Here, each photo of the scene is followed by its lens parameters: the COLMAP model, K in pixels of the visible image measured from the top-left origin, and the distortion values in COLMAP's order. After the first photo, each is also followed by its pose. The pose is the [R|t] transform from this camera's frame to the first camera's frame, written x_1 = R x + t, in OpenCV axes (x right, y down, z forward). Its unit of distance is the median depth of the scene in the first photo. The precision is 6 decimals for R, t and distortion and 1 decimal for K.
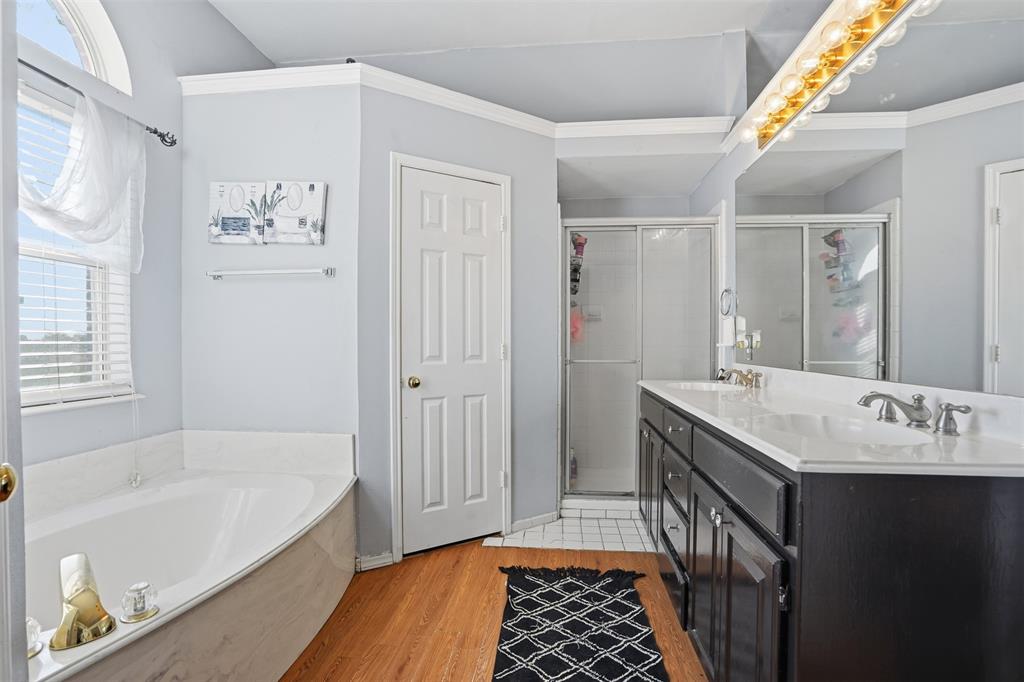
lens RADIAL K [[482.9, 0, 507.1], [0, 482.9, 341.9], [0, 0, 1]] dist [-0.032569, 0.001768]
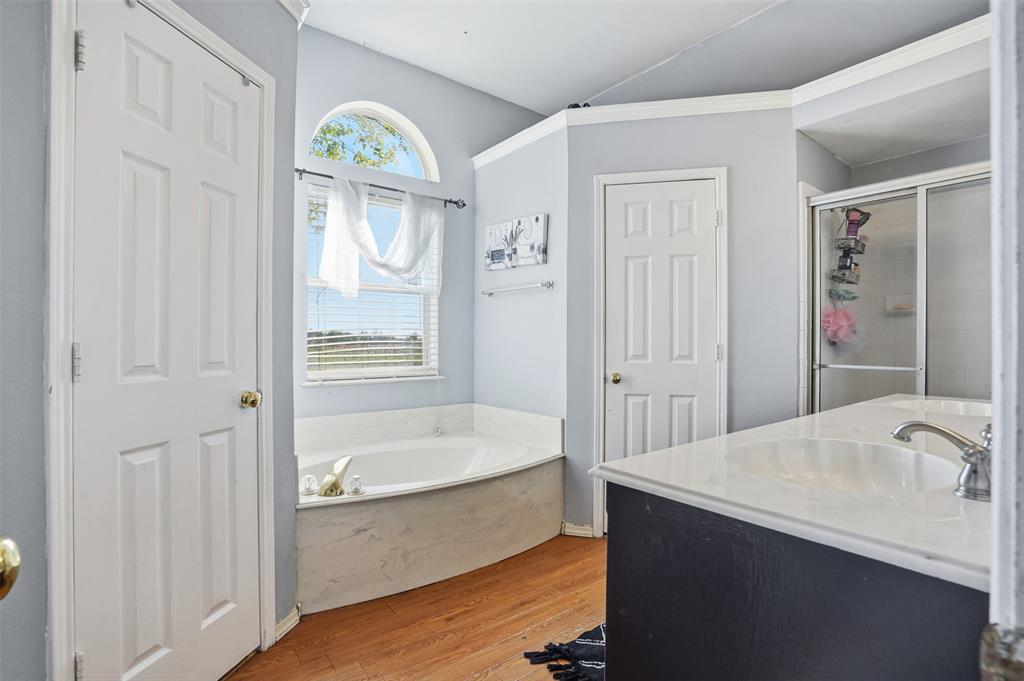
lens RADIAL K [[484.9, 0, 509.3], [0, 484.9, 329.8], [0, 0, 1]] dist [-0.065620, 0.030121]
pose [[0.701239, -0.012202, -0.712822, 0.443261], [-0.003009, 0.999794, -0.020074, -0.005041], [0.712920, 0.016222, 0.701057, 0.056017]]
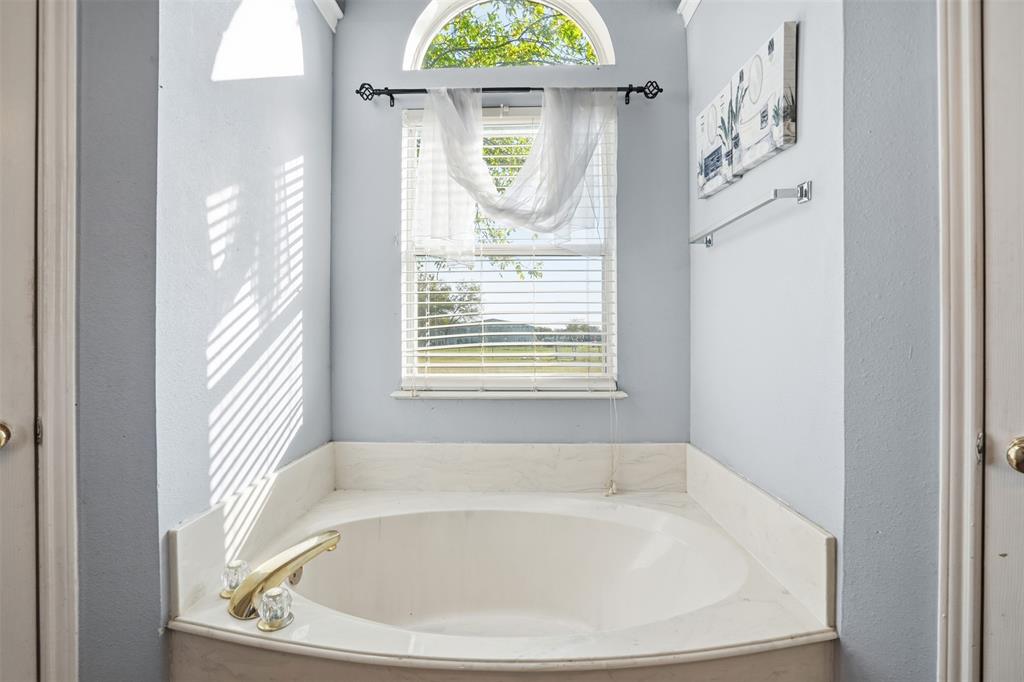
lens RADIAL K [[484.9, 0, 509.3], [0, 484.9, 330.3], [0, 0, 1]] dist [-0.065620, 0.030121]
pose [[0.085793, -0.005575, -0.996297, 0.093977], [0.001056, 0.999984, -0.005505, 0.000810], [0.996312, -0.000580, 0.085797, 0.652173]]
